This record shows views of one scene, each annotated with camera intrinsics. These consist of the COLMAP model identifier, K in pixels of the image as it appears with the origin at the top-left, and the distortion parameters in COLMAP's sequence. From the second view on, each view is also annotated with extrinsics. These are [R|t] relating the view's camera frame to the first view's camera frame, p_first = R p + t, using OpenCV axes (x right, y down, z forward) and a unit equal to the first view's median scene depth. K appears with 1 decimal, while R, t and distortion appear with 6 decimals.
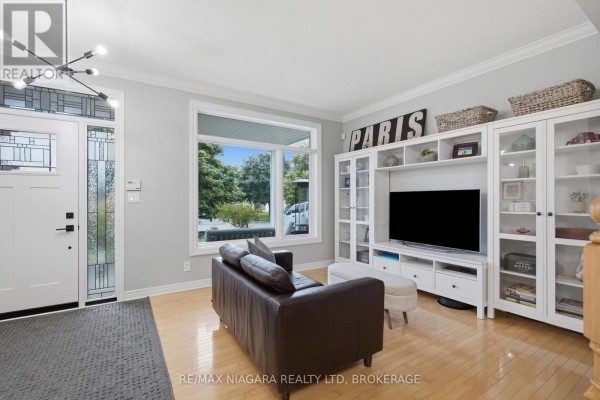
lens RADIAL K [[275.3, 0, 297.9], [0, 275.3, 200.9], [0, 0, 1]] dist [-0.003660, -0.001997]
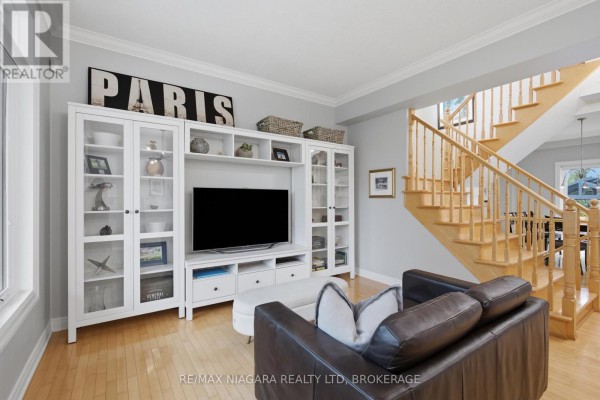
lens RADIAL K [[275.3, 0, 300.0], [0, 275.3, 198.9], [0, 0, 1]] dist [-0.003660, -0.001997]
pose [[-0.036044, 0.001536, 0.999349, -0.425396], [0.000751, 0.999999, -0.001510, -0.000117], [-0.999350, 0.000696, -0.036045, 0.767377]]
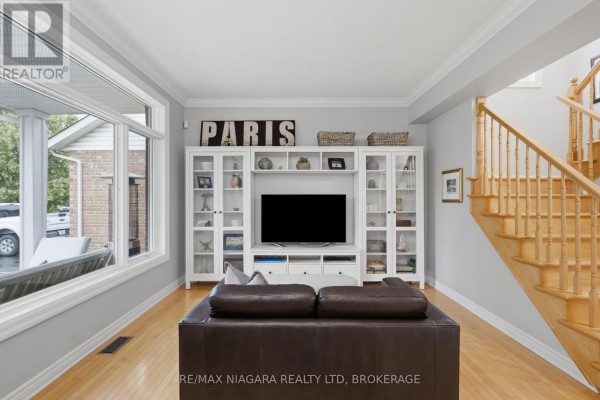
lens RADIAL K [[275.3, 0, 298.1], [0, 275.3, 199.2], [0, 0, 1]] dist [-0.003660, -0.001997]
pose [[0.537269, -0.001482, 0.843409, -0.441737], [0.002785, 0.999996, -0.000017, -0.017075], [-0.843406, 0.002358, 0.537271, 0.374102]]
